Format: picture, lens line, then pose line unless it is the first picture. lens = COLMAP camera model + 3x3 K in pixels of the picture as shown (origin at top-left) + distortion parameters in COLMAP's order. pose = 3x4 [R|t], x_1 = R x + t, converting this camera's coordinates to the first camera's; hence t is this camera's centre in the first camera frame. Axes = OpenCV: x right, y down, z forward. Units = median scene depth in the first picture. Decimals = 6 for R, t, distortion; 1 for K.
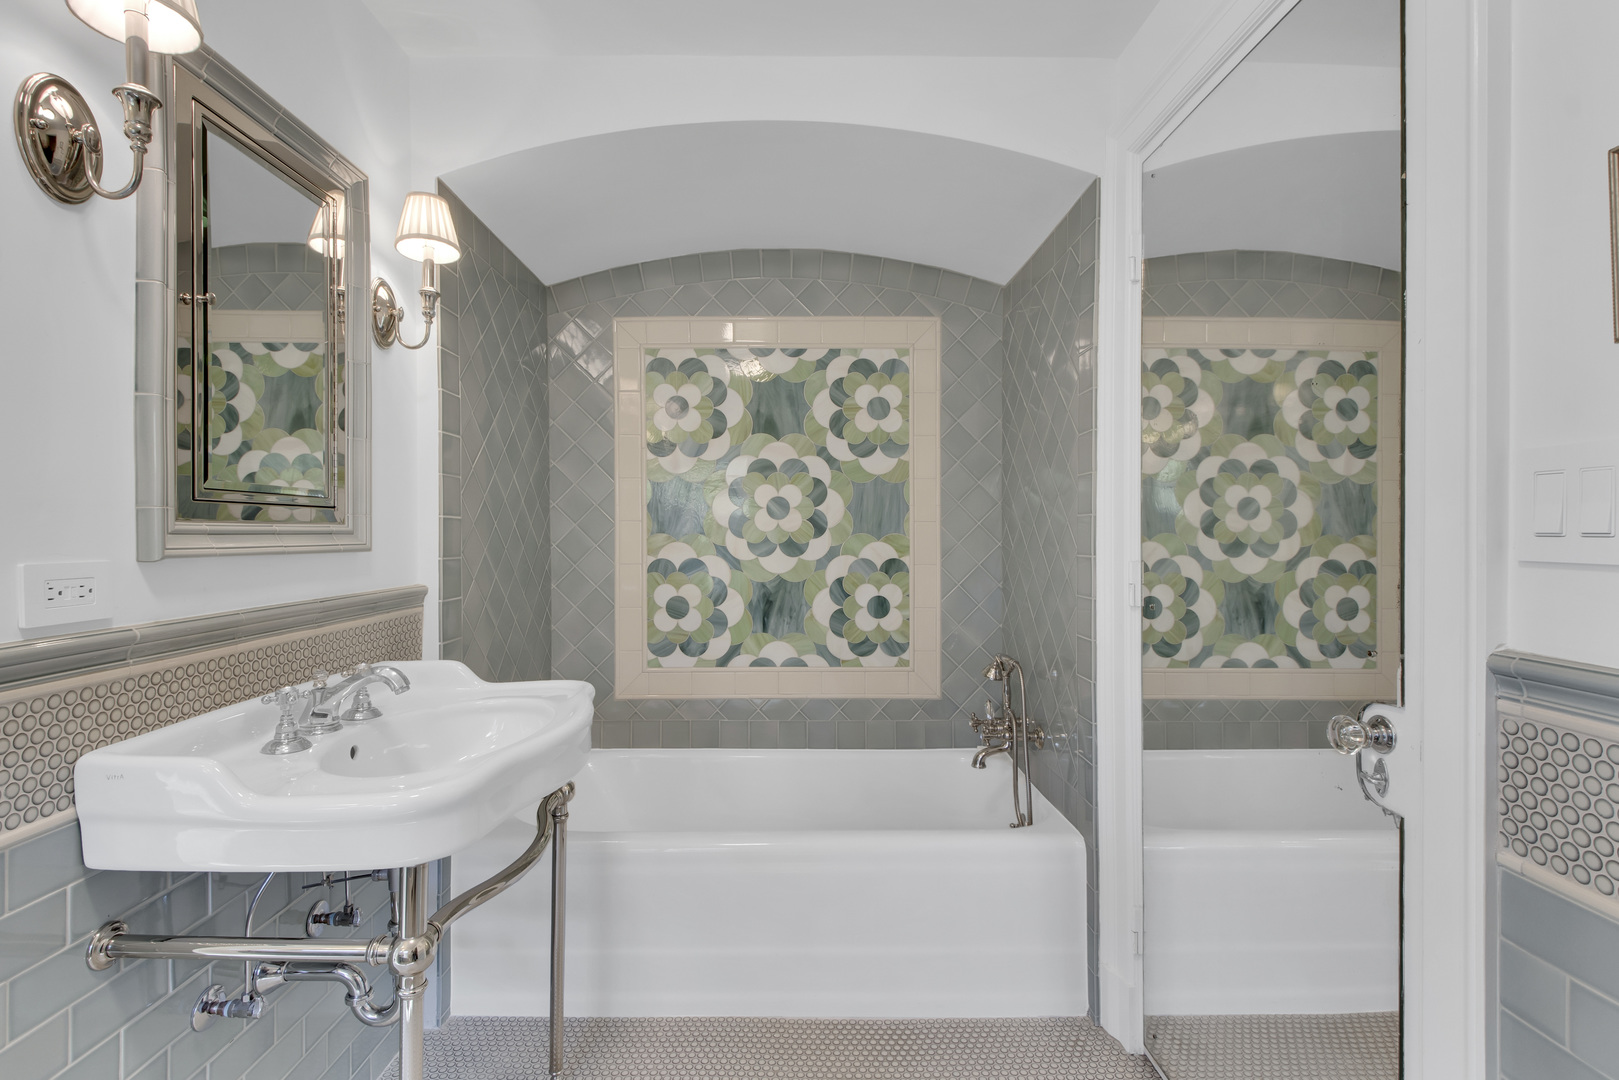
lens RADIAL K [[739.7, 0, 820.5], [0, 739.7, 540.3], [0, 0, 1]] dist [0.001399, -0.009604]
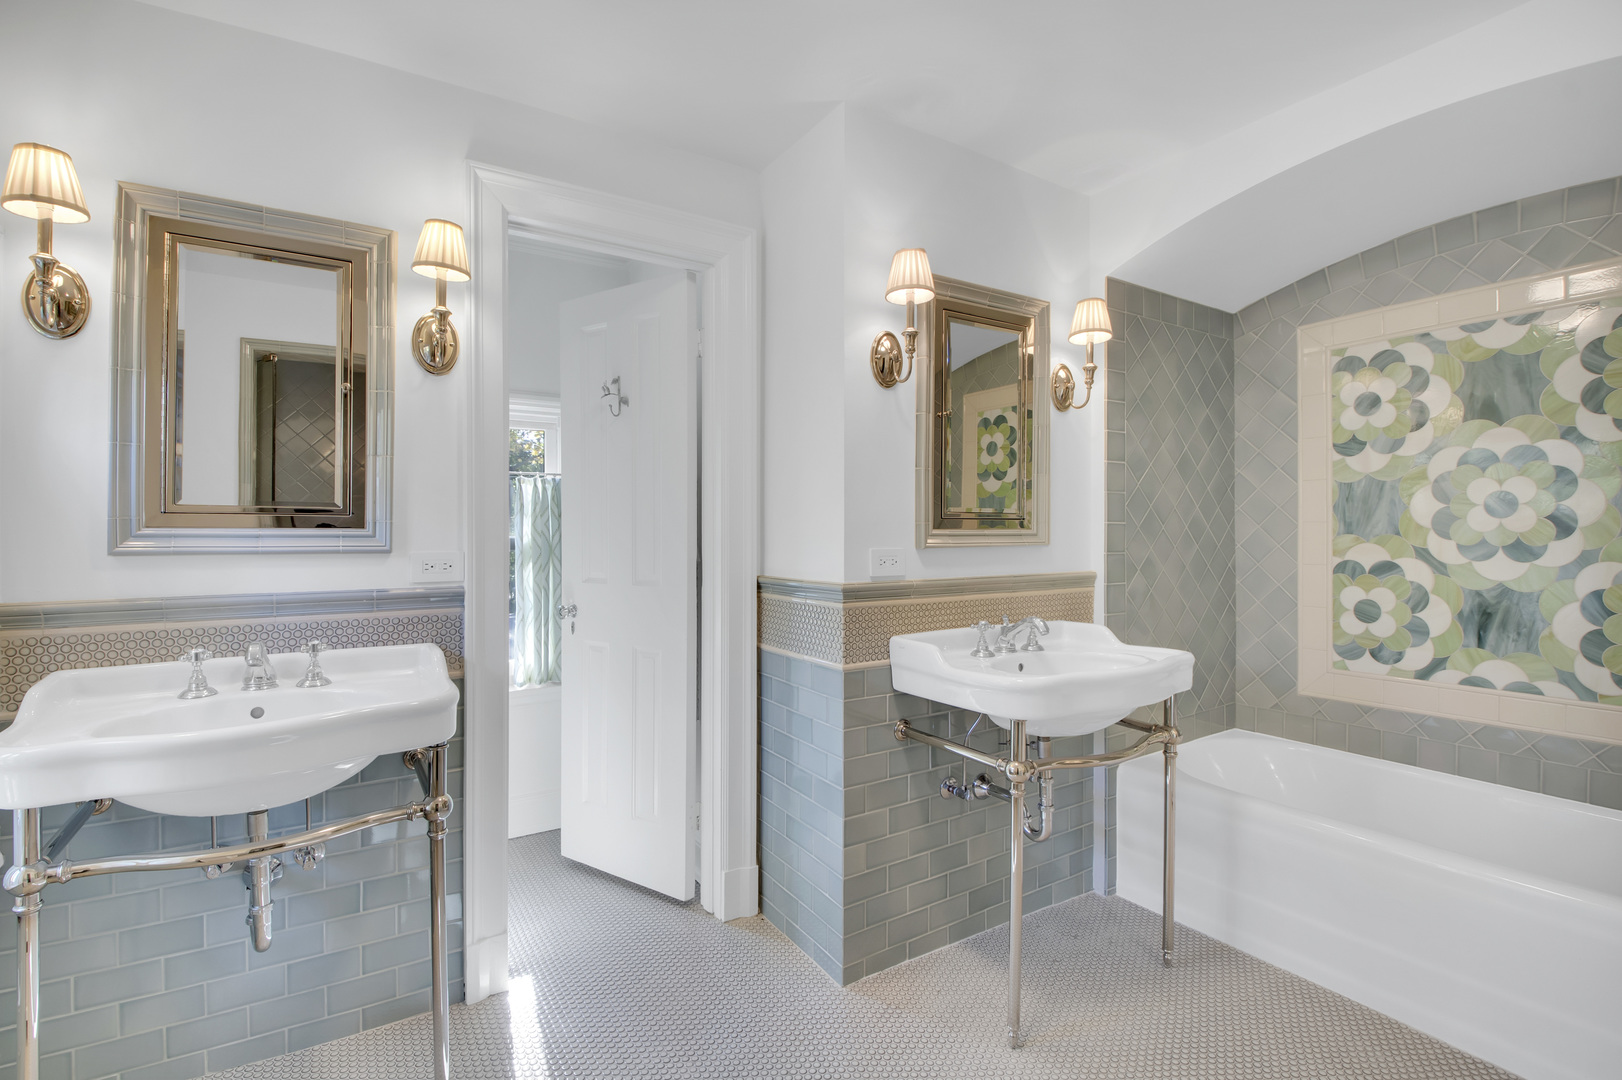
lens RADIAL K [[741.1, 0, 818.2], [0, 741.1, 539.0], [0, 0, 1]] dist [0.001399, -0.009604]
pose [[0.519773, 0.004240, -0.854294, 0.262119], [-0.005739, 0.999982, 0.001471, -0.000463], [0.854285, 0.004138, 0.519788, -0.119065]]
